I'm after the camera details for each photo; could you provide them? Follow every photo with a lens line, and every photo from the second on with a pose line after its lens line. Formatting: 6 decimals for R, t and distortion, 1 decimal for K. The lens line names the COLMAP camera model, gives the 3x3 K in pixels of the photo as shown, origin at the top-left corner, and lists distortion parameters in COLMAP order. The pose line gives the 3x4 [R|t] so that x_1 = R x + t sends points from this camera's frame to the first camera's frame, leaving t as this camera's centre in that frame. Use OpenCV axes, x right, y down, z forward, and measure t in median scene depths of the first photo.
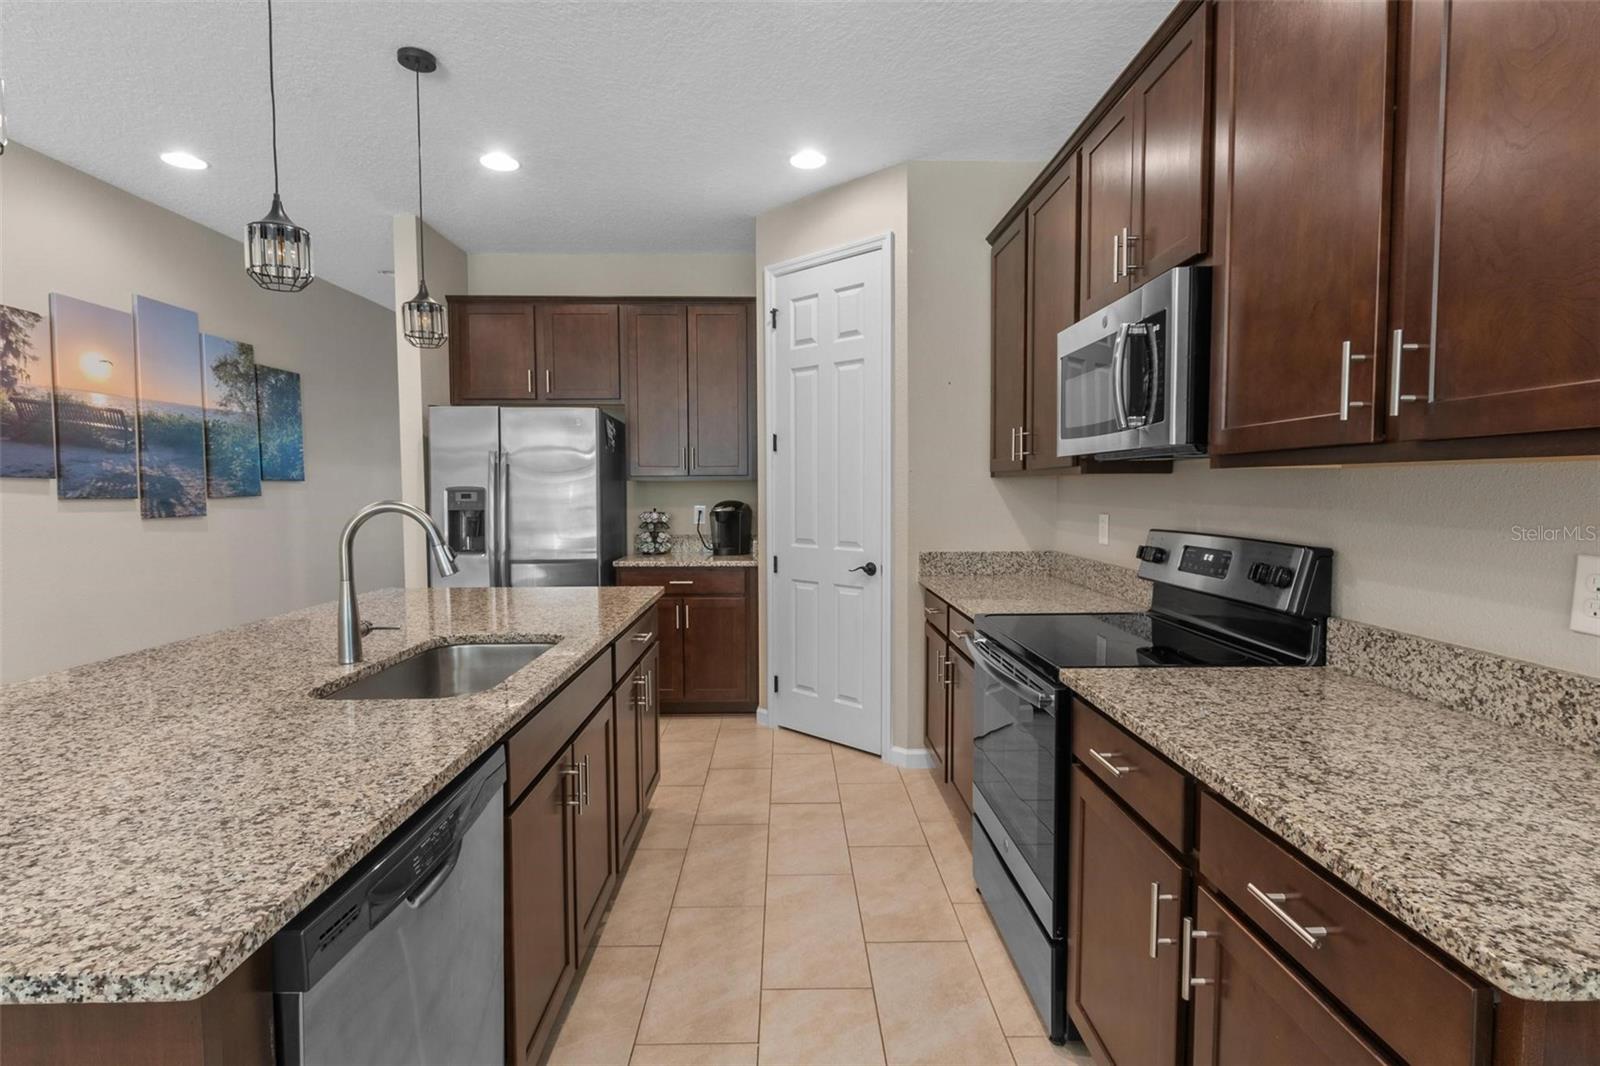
lens RADIAL K [[773.8, 0, 793.7], [0, 773.8, 528.8], [0, 0, 1]] dist [-0.001799, -0.000930]
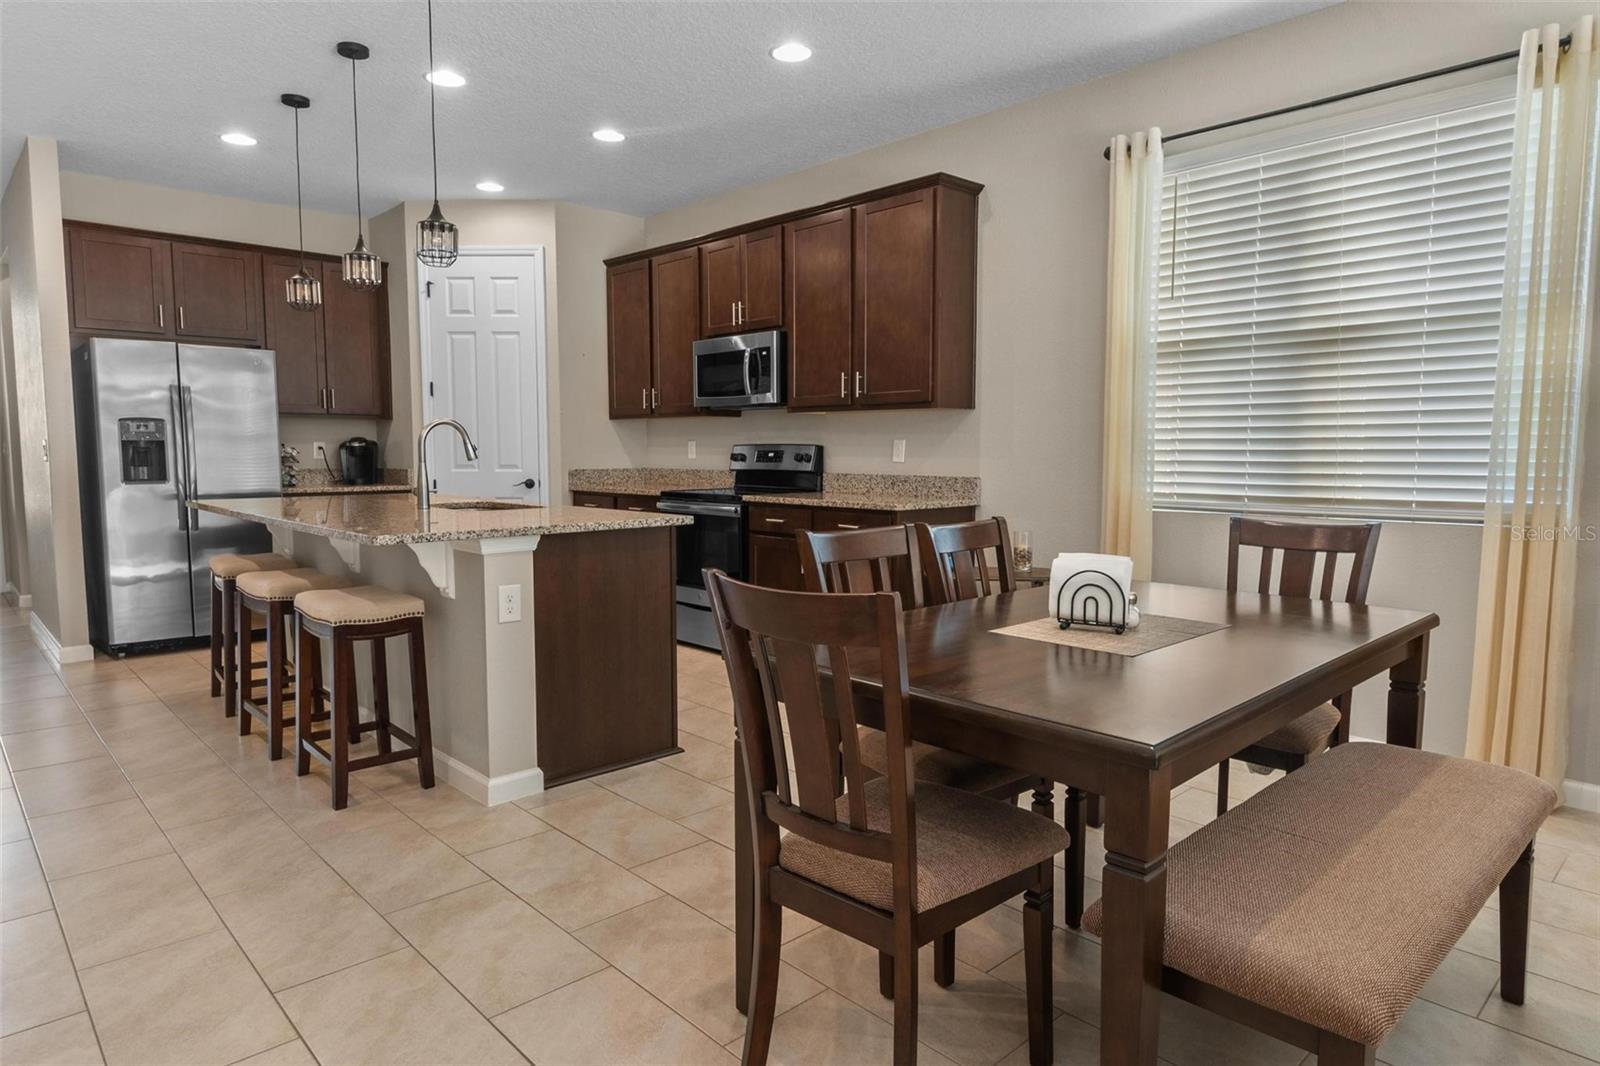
lens RADIAL K [[948.4, 0, 794.3], [0, 948.4, 534.9], [0, 0, 1]] dist [-0.001221, 0.000469]
pose [[0.742177, -0.056164, 0.667846, -0.994602], [0.032390, 0.998324, 0.047962, 0.111026], [-0.669420, -0.013965, 0.742753, -0.850199]]
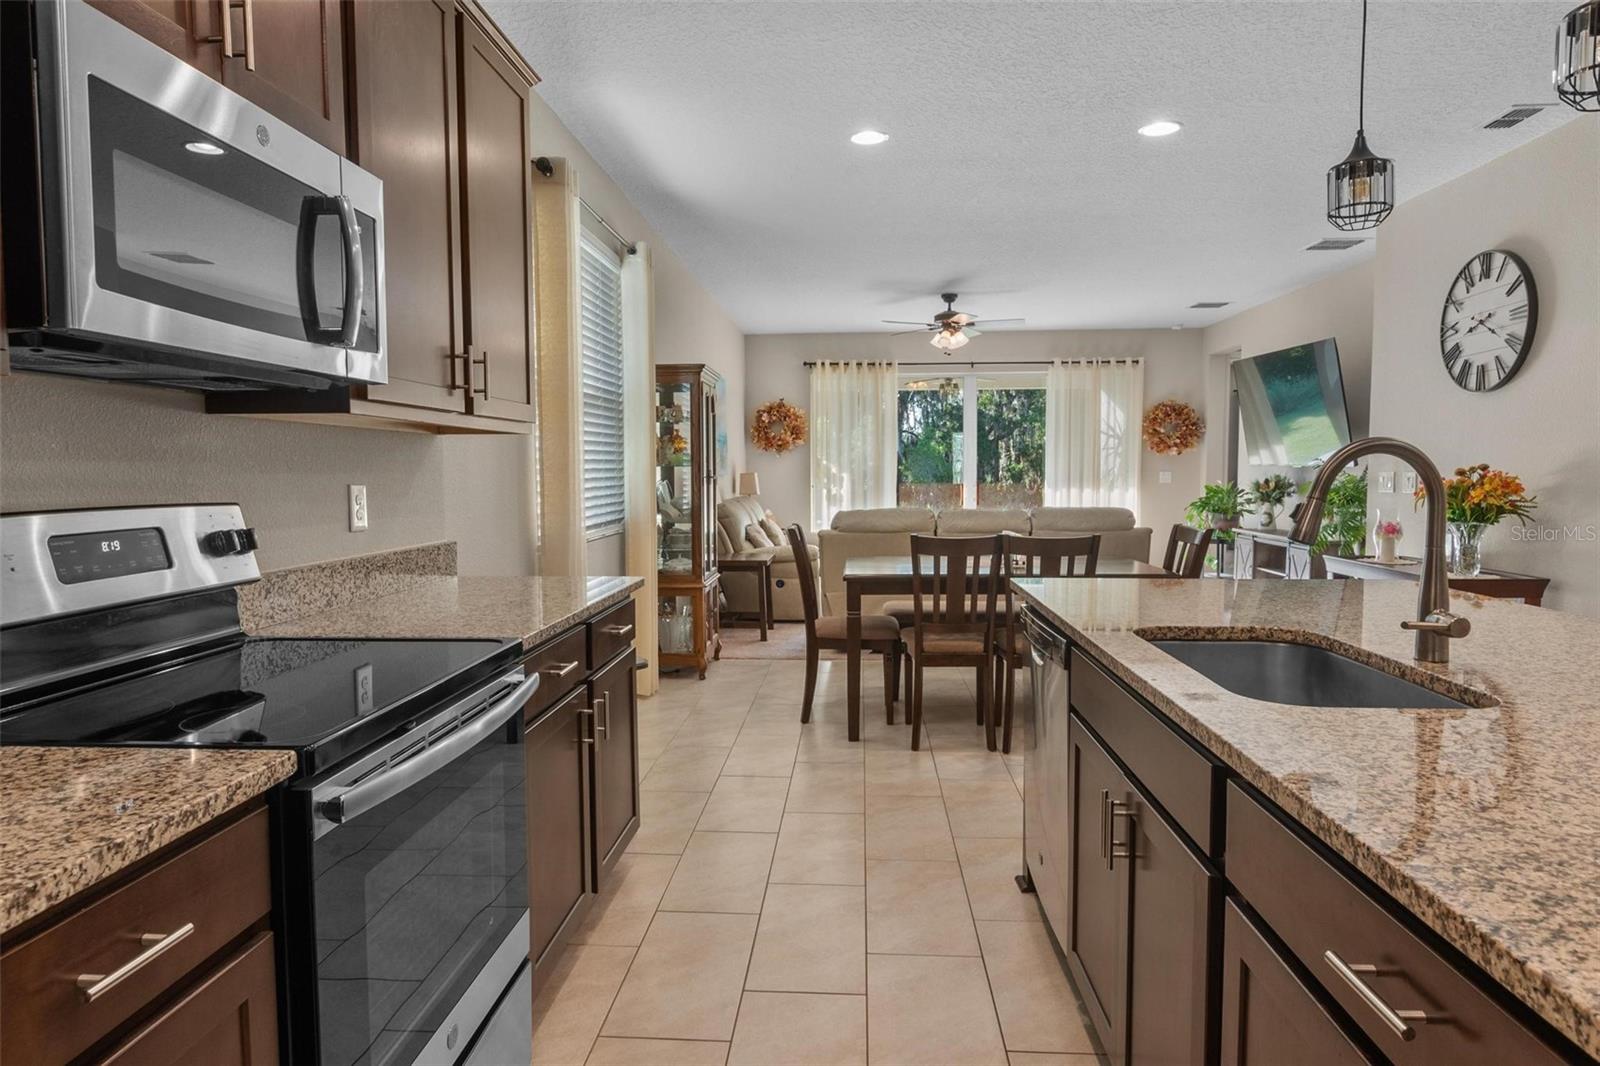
lens RADIAL K [[948.4, 0, 794.3], [0, 948.4, 534.9], [0, 0, 1]] dist [-0.001221, 0.000469]
pose [[-0.996318, 0.002717, 0.085692, -0.041369], [0.013140, 0.992528, 0.121309, -0.043098], [-0.084722, 0.121988, -0.988909, 1.359113]]
